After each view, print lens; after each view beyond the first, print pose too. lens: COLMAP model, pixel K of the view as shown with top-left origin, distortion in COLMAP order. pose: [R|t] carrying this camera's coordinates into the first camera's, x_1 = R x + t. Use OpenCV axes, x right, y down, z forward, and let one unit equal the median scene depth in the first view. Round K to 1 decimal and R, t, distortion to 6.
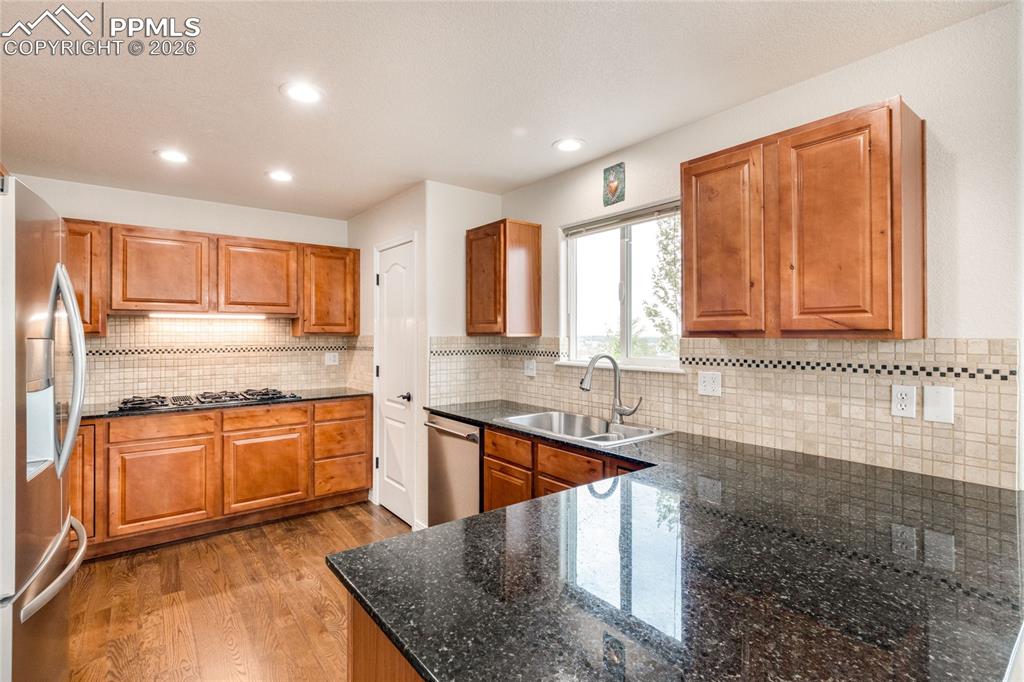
lens RADIAL K [[473.1, 0, 506.6], [0, 473.1, 335.0], [0, 0, 1]] dist [-0.000409, -0.003789]
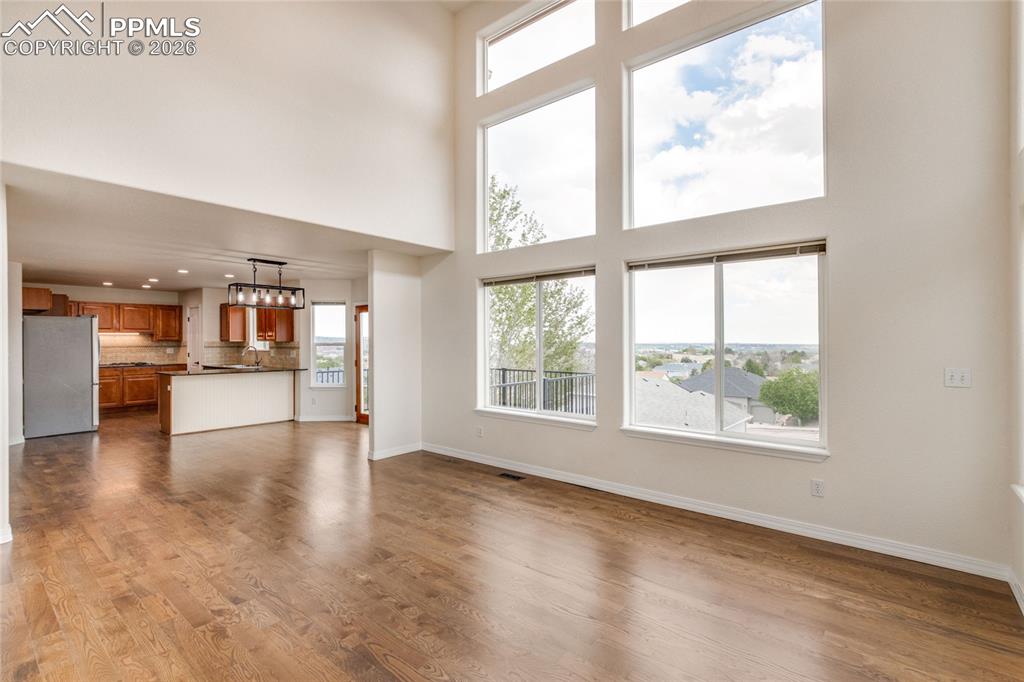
lens RADIAL K [[473.1, 0, 507.0], [0, 473.1, 340.6], [0, 0, 1]] dist [-0.000409, -0.003789]
pose [[0.977255, -0.001986, 0.212059, 0.982769], [0.002027, 0.999998, 0.000021, 0.002641], [-0.212059, 0.000410, 0.977257, -2.114874]]
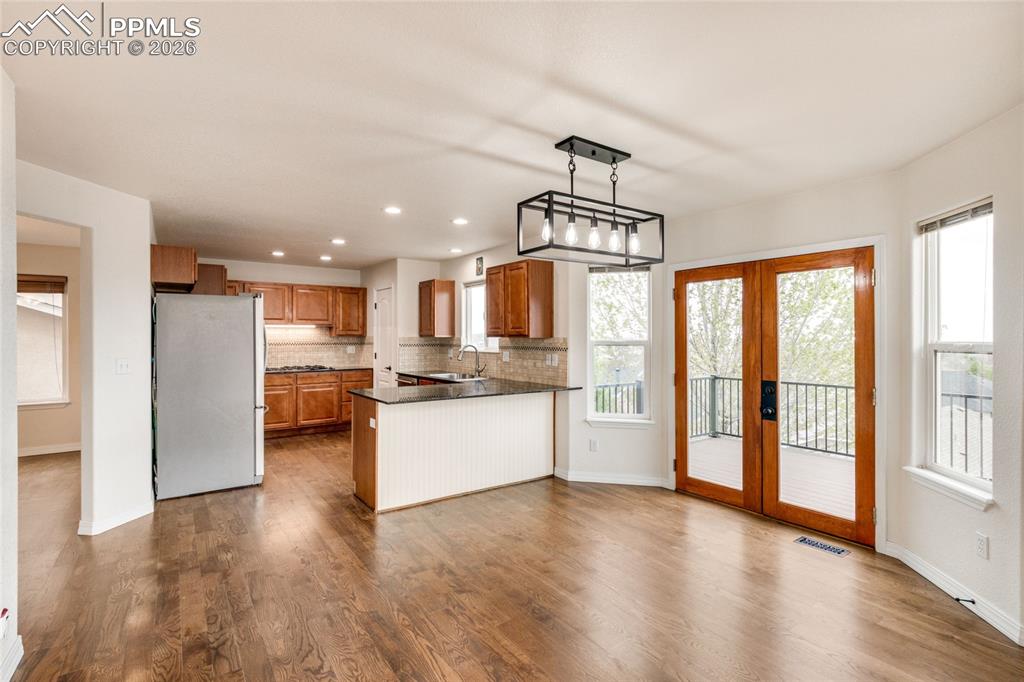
lens RADIAL K [[473.1, 0, 509.1], [0, 473.1, 338.2], [0, 0, 1]] dist [-0.000409, -0.003789]
pose [[0.999217, 0.001773, -0.039525, 0.354740], [-0.001637, 0.999993, 0.003487, 0.000786], [0.039531, -0.003420, 0.999213, -0.910889]]
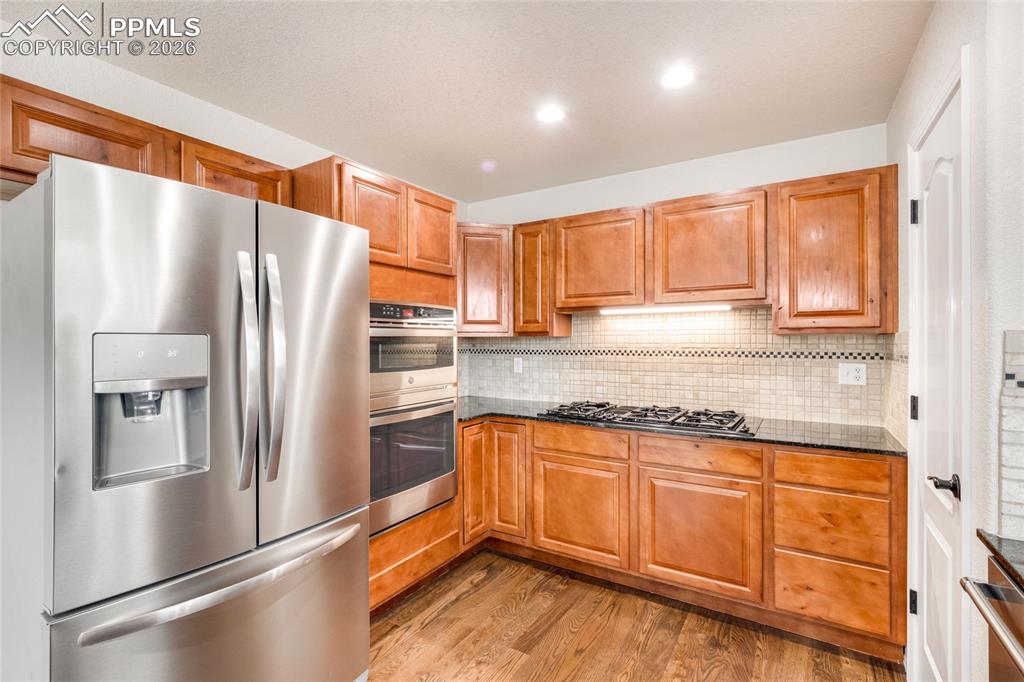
lens RADIAL K [[473.1, 0, 504.9], [0, 473.1, 342.0], [0, 0, 1]] dist [-0.000409, -0.003789]
pose [[0.337654, 0.005369, -0.941255, 0.032439], [0.003130, 0.999972, 0.006827, 0.007854], [0.941265, -0.005251, 0.337627, 0.516217]]
